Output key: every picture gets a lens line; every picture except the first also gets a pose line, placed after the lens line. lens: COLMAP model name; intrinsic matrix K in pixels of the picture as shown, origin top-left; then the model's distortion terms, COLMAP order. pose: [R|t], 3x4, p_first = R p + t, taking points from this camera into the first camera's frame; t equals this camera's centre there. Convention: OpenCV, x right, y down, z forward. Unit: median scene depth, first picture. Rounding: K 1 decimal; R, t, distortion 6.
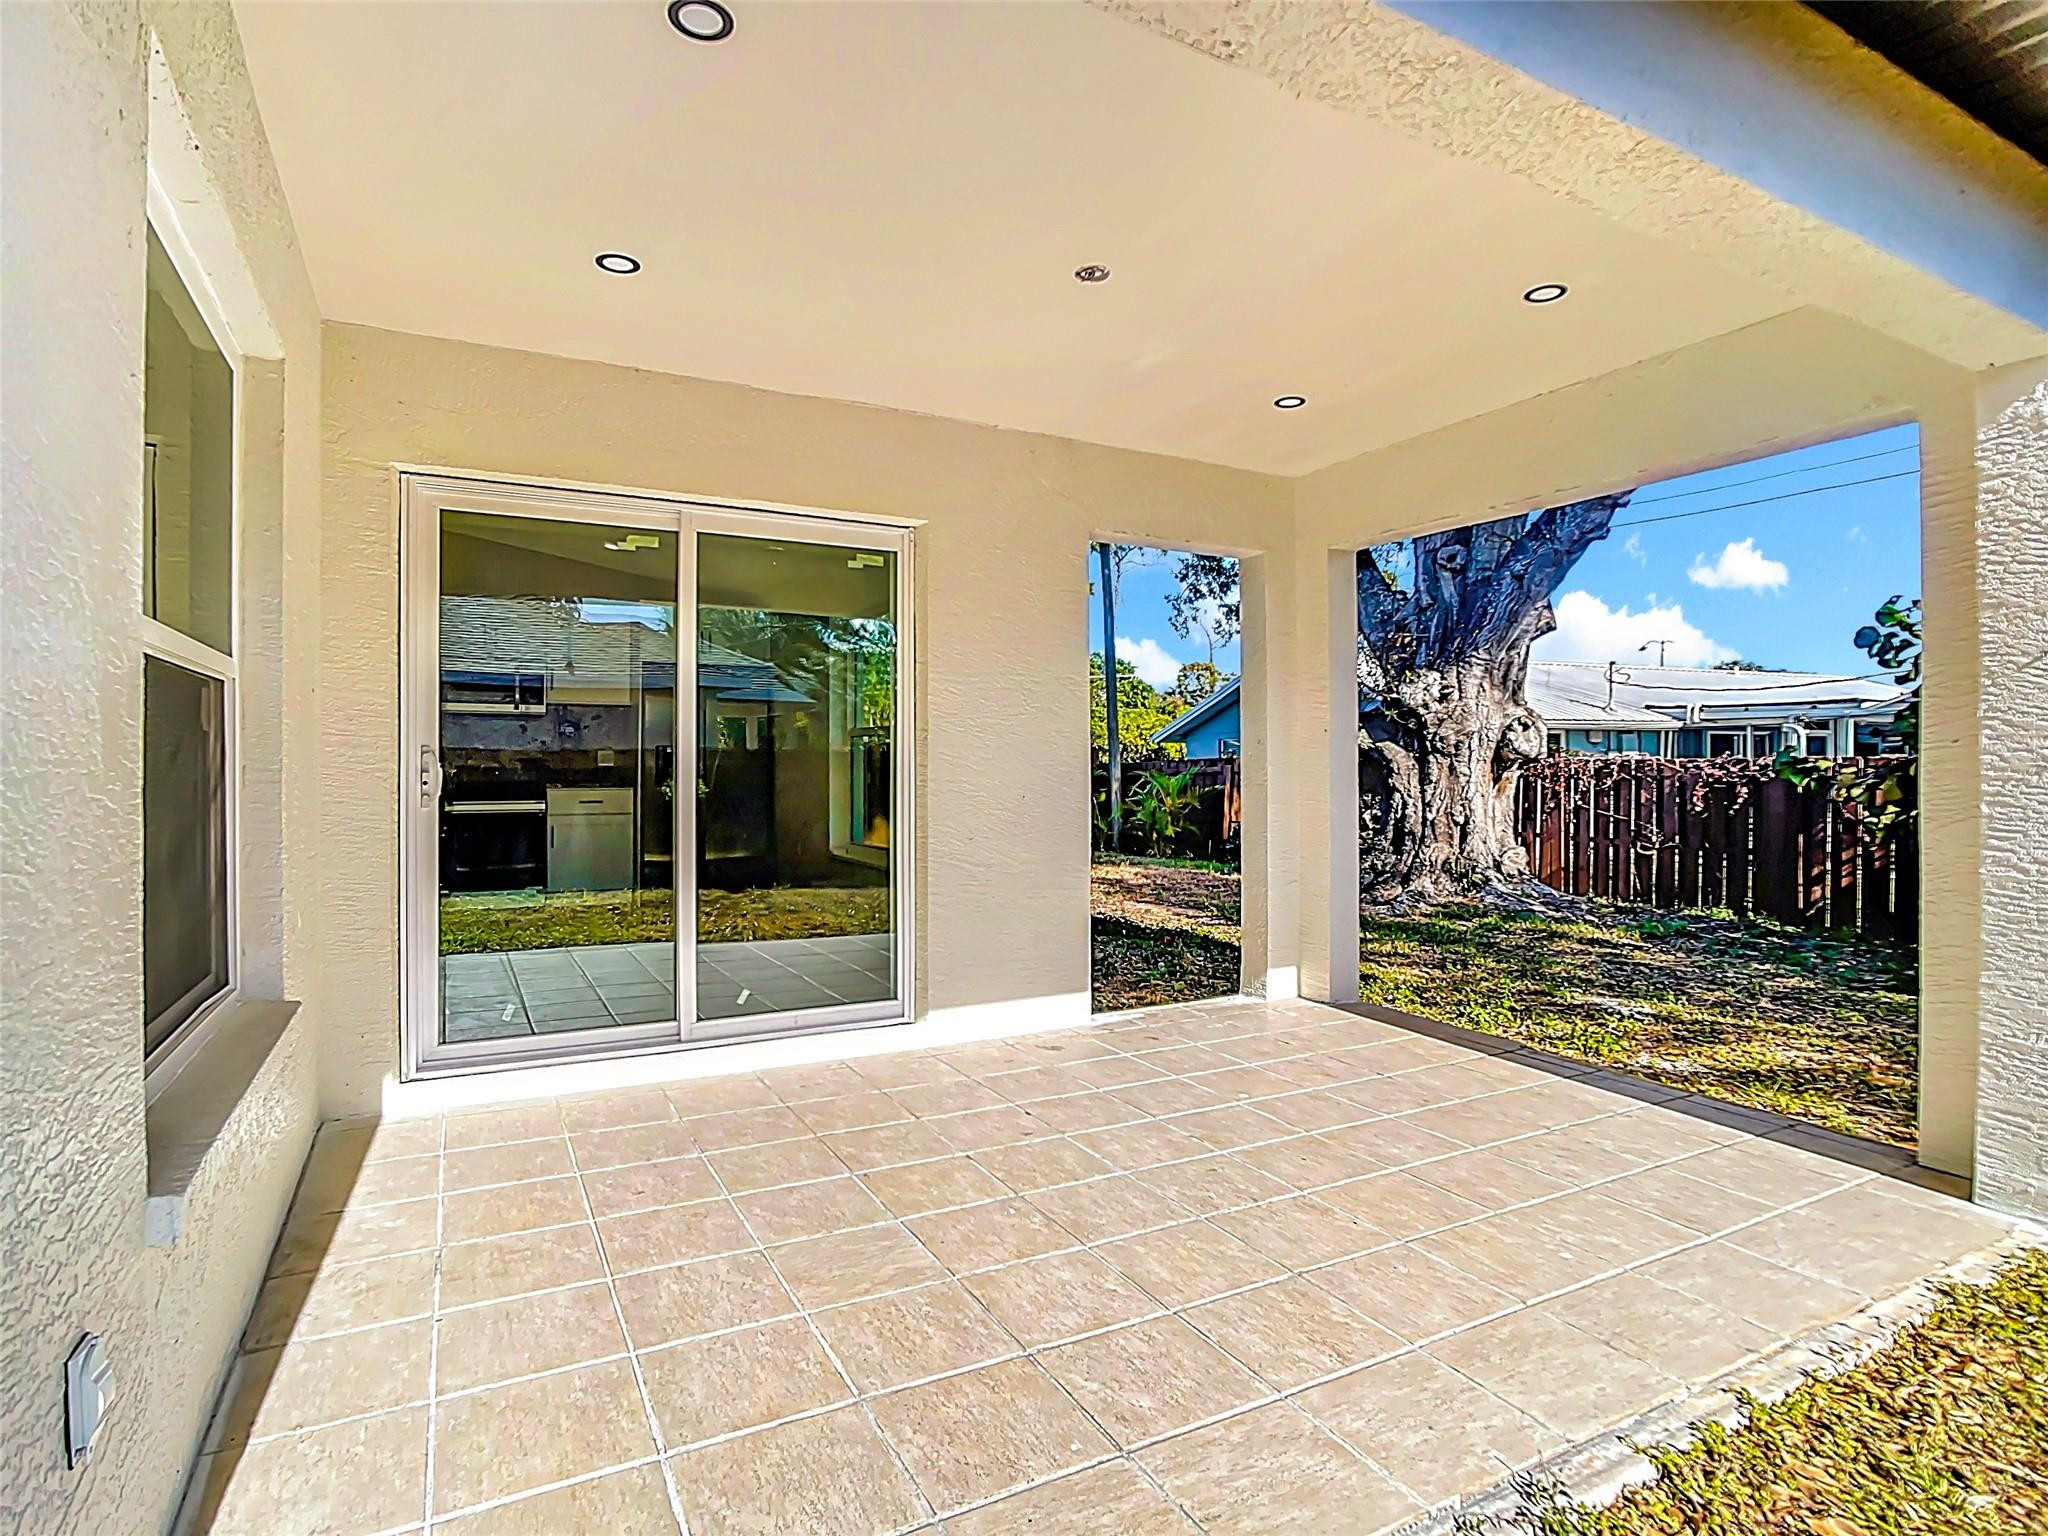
lens RADIAL K [[1077.9, 0, 1019.3], [0, 1077.9, 765.6], [0, 0, 1]] dist [-0.032275, 0.009090]
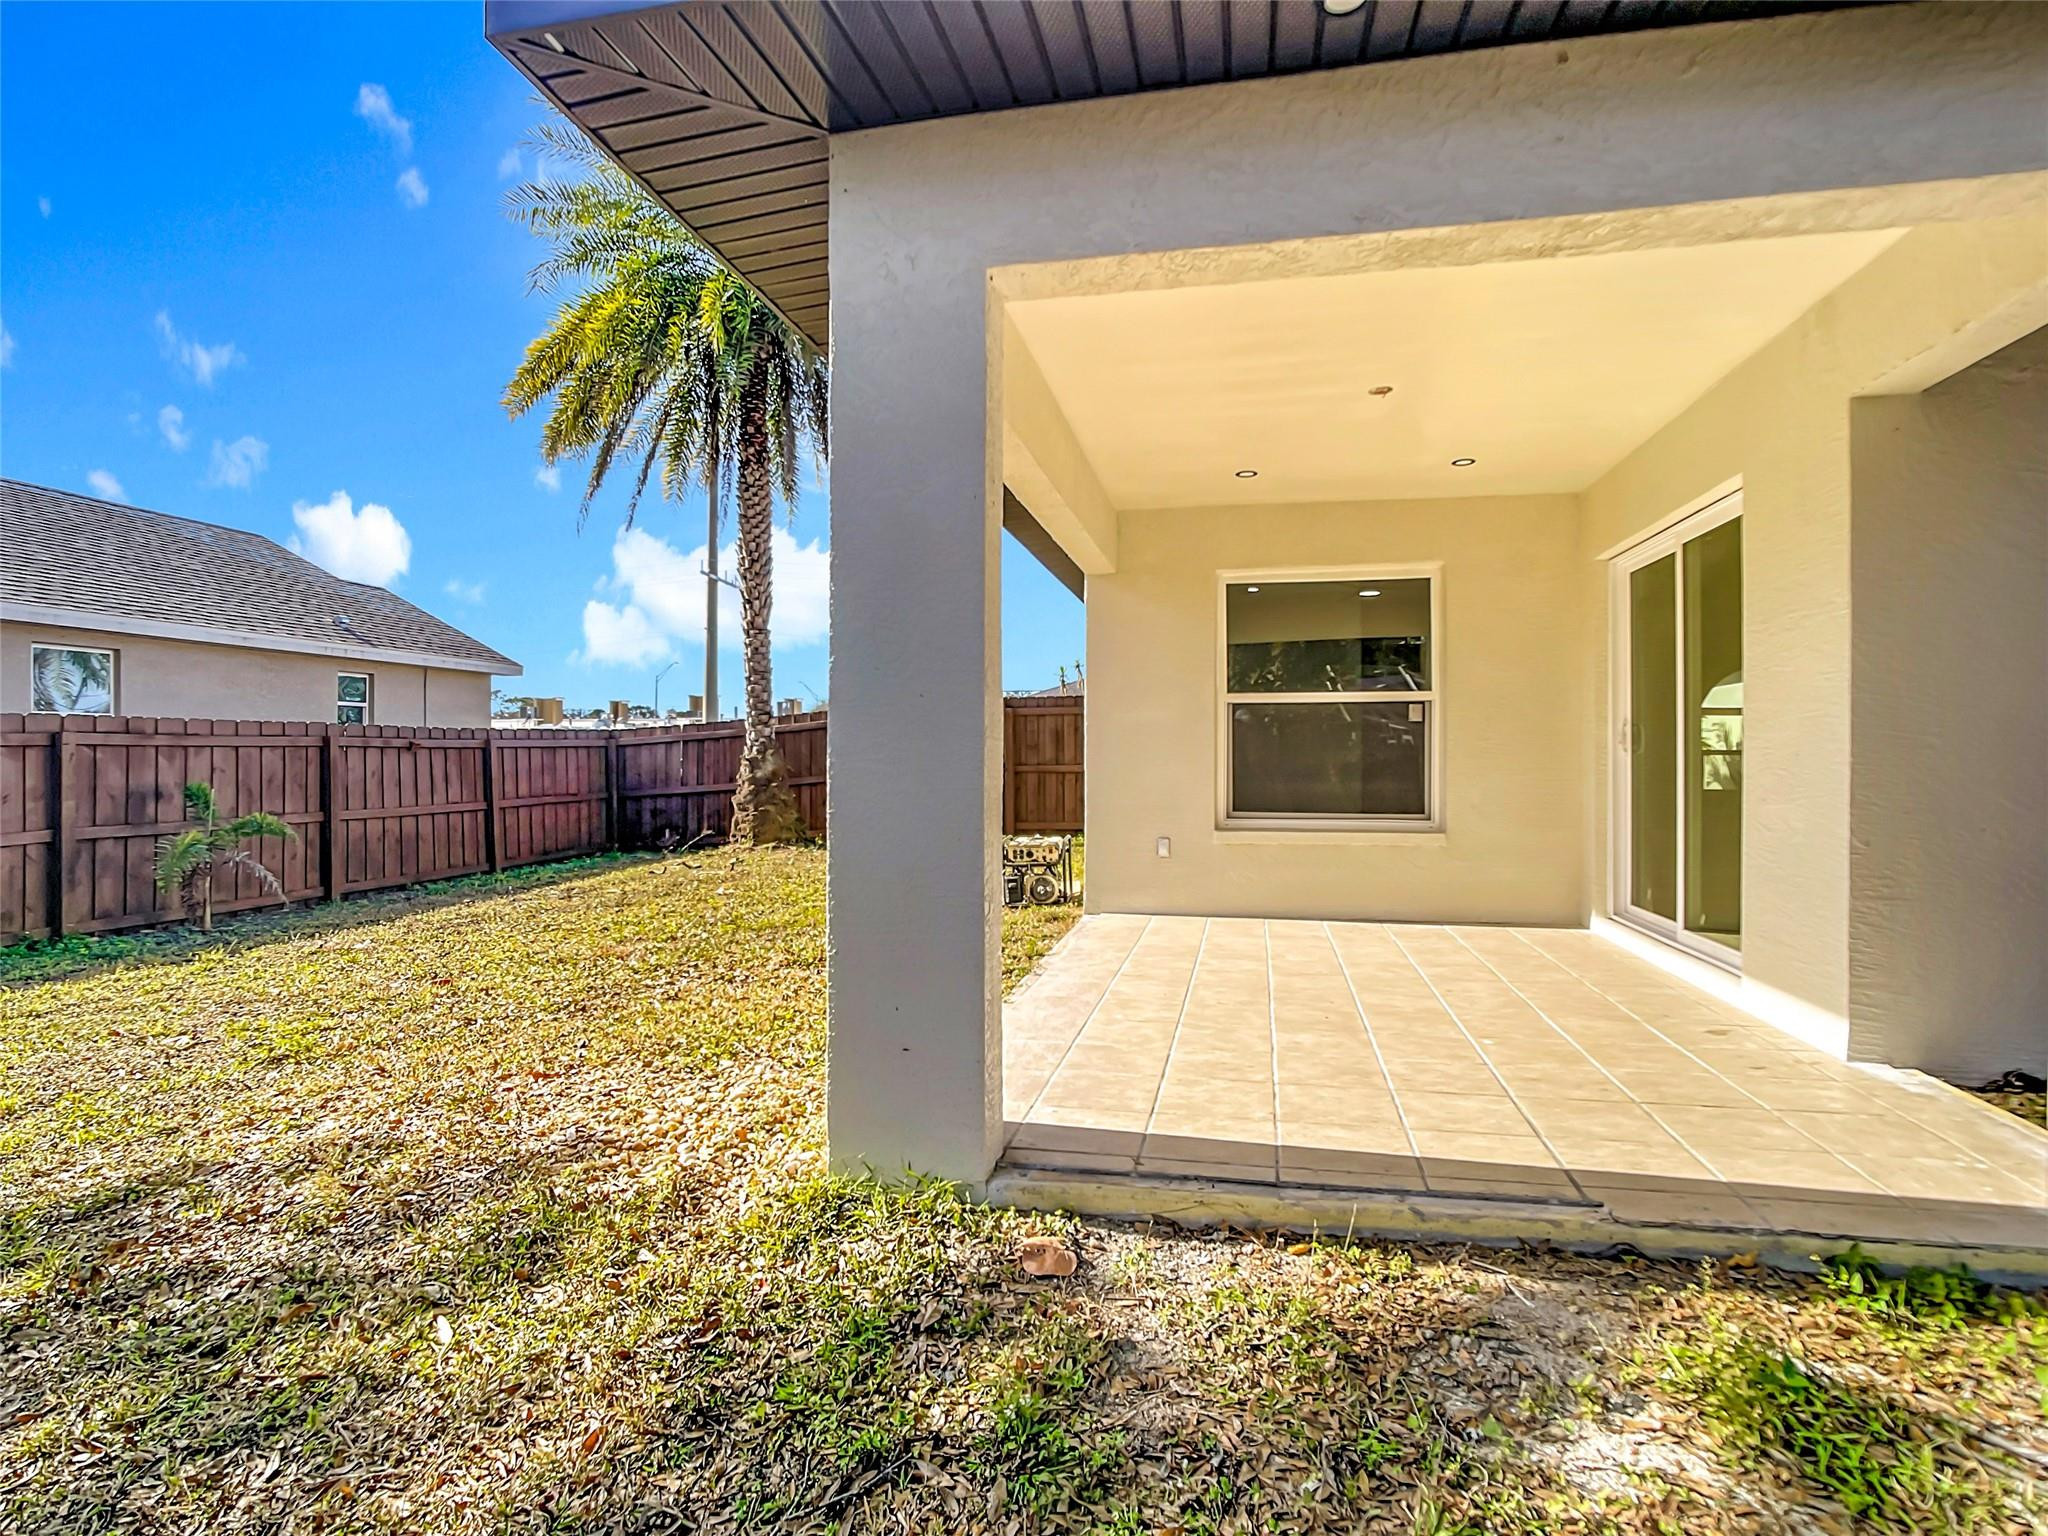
lens RADIAL K [[1077.9, 0, 1022.5], [0, 1077.9, 758.2], [0, 0, 1]] dist [-0.032275, 0.009090]
pose [[-0.647365, 0.007664, -0.762142, 1.379438], [0.005542, 0.999970, 0.005348, 0.031995], [0.762160, -0.000761, -0.647388, 1.436466]]
